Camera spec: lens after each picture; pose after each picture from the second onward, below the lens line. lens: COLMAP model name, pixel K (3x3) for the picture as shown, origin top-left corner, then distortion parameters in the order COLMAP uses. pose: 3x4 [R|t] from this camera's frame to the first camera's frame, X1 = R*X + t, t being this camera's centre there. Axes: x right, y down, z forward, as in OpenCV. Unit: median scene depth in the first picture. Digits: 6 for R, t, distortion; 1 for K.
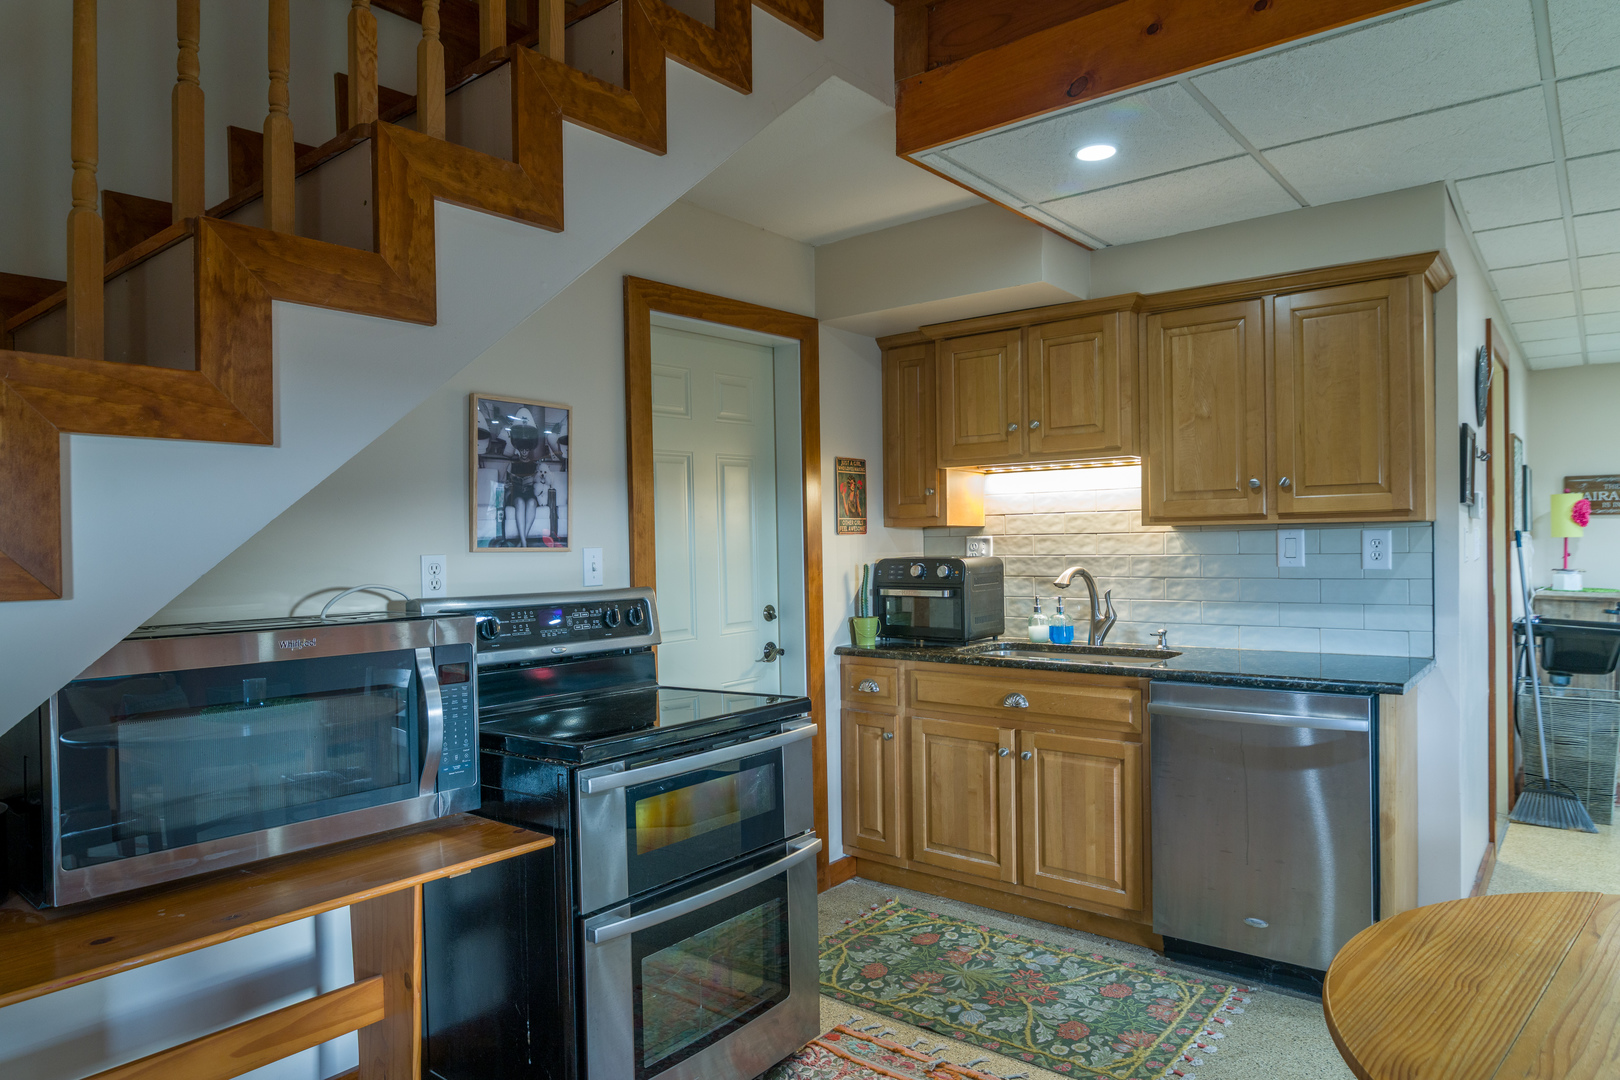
lens RADIAL K [[980.8, 0, 810.0], [0, 980.8, 540.0], [0, 0, 1]] dist [-0.005741, -0.000029]
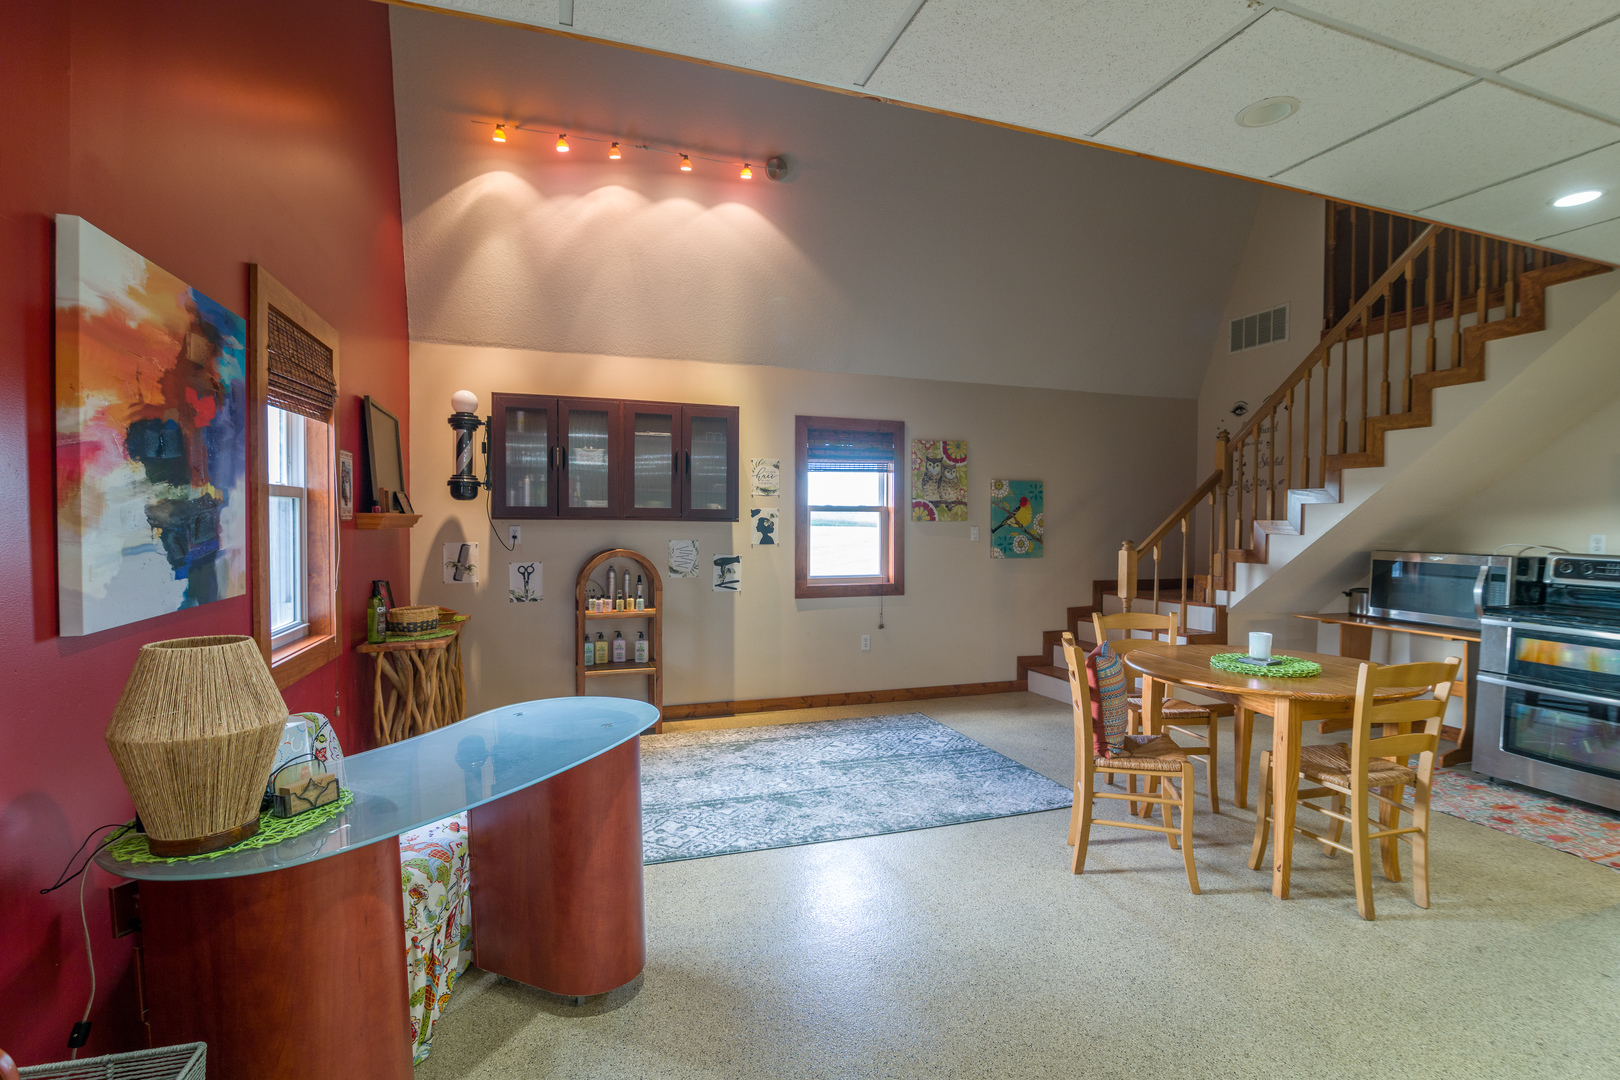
lens RADIAL K [[739.8, 0, 810.0], [0, 739.8, 540.0], [0, 0, 1]] dist [-0.019678, 0.000211]
pose [[-0.524265, 0.036767, -0.850761, 1.401242], [-0.001854, 0.999016, 0.044317, -0.028970], [0.851553, 0.024811, -0.523681, 0.279030]]
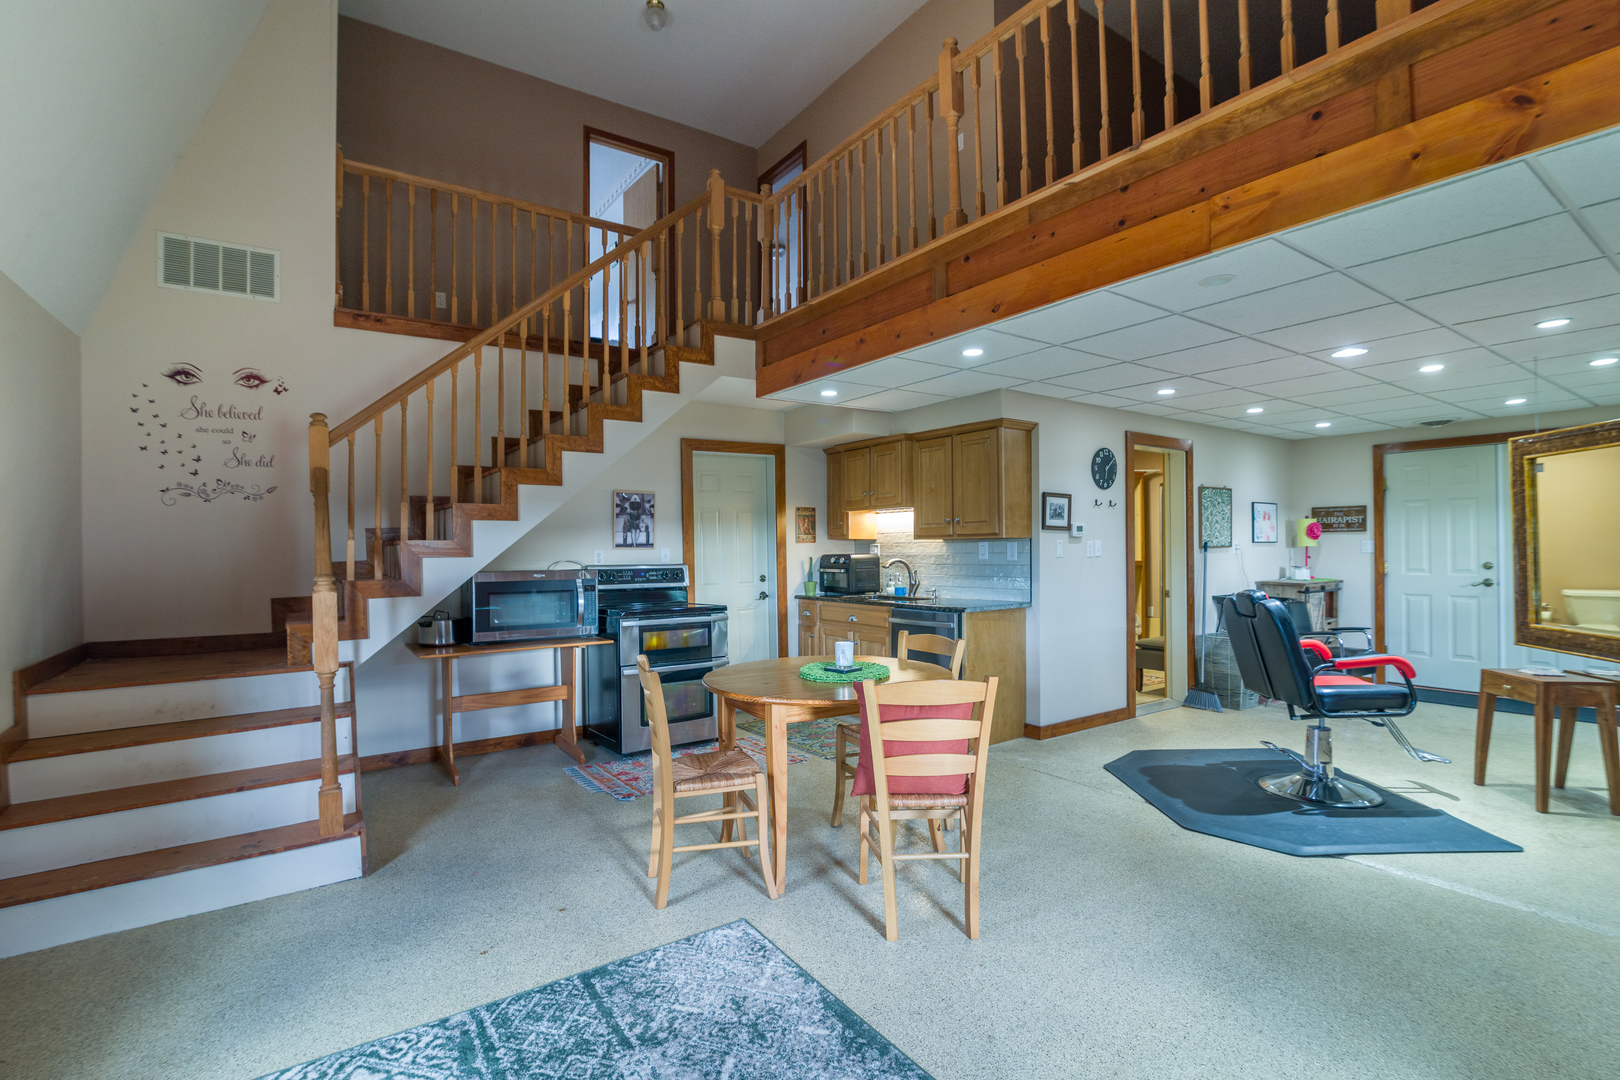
lens RADIAL K [[739.8, 0, 810.0], [0, 739.8, 540.0], [0, 0, 1]] dist [-0.019678, 0.000211]
pose [[0.960036, 0.003273, -0.279859, 0.591088], [-0.005417, 0.999962, -0.006891, -0.001185], [0.279826, 0.008131, 0.960016, -0.640566]]
